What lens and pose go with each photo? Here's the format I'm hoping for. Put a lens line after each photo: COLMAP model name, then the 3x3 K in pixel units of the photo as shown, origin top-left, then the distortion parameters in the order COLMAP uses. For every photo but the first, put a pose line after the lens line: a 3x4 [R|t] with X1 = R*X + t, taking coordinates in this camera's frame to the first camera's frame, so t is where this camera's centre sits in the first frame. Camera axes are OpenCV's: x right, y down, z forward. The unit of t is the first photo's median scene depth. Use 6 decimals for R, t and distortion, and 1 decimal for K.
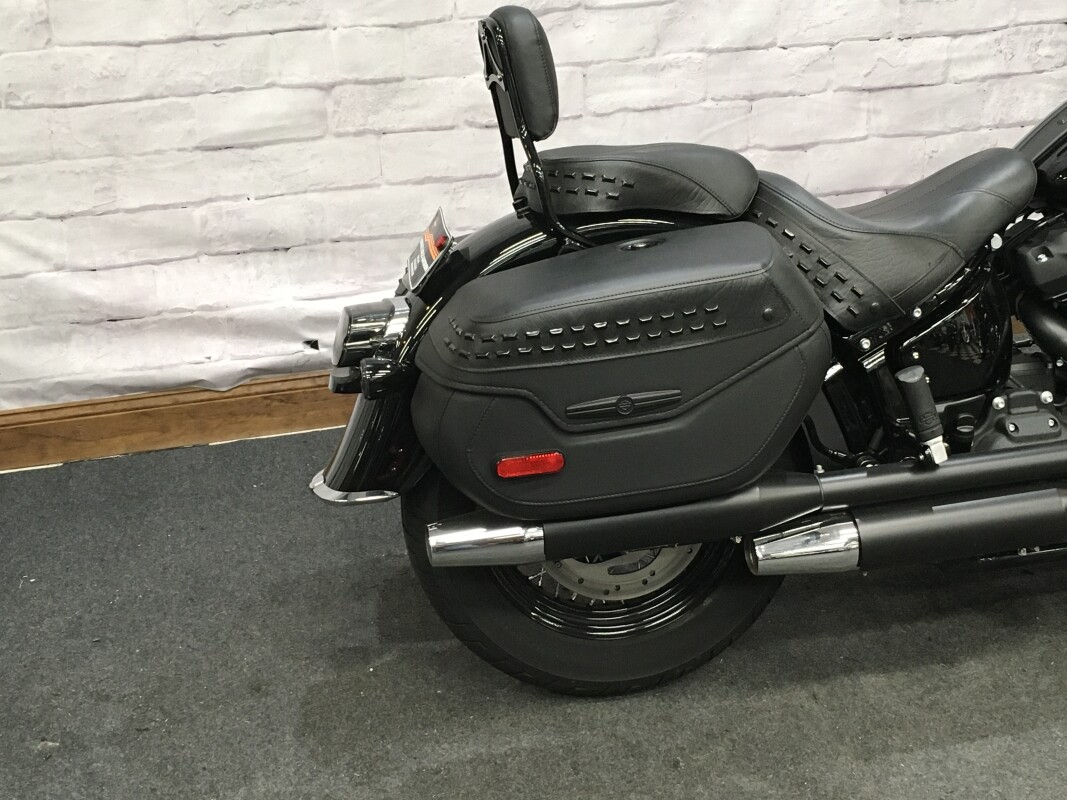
lens RADIAL K [[1585.9, 0, 531.3], [0, 1585.9, 400.3], [0, 0, 1]] dist [0.062781, 0.000000]
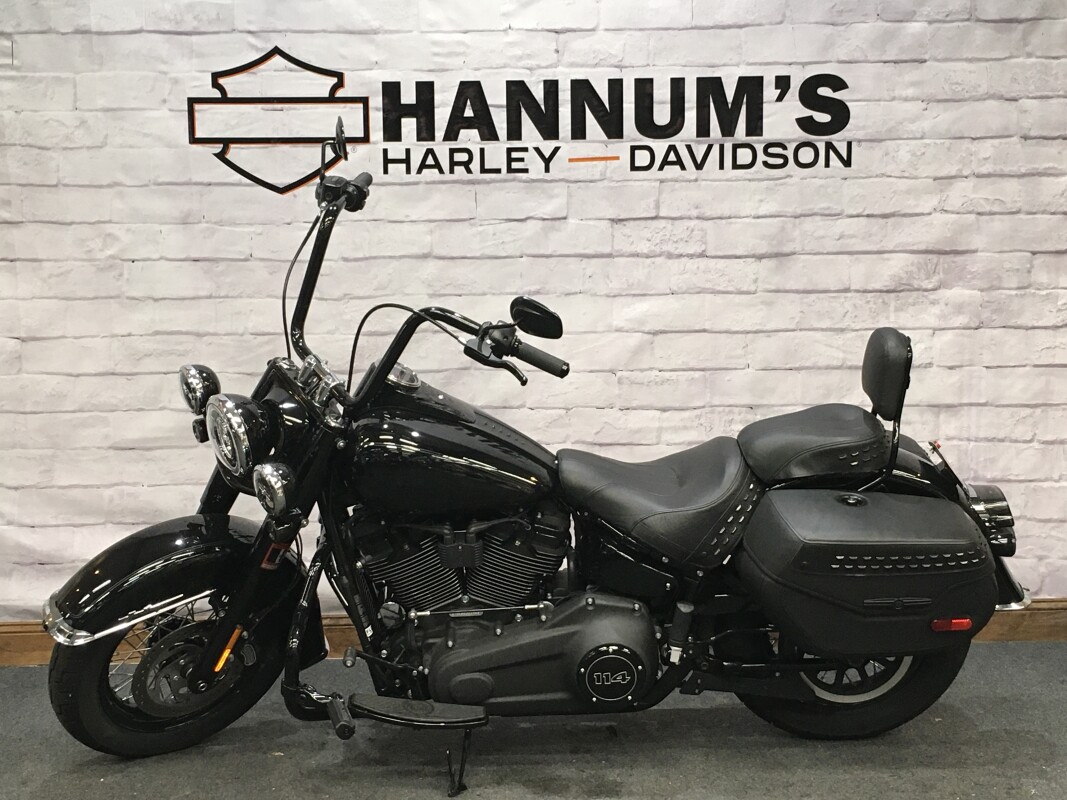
lens RADIAL K [[1705.1, 0, 535.5], [0, 1705.1, 398.5], [0, 0, 1]] dist [0.054284, 0.000000]
pose [[0.979539, 0.058412, -0.192589, 0.455308], [-0.108223, 0.959696, -0.259367, 0.157233], [0.169677, 0.274903, 0.946382, -0.412800]]
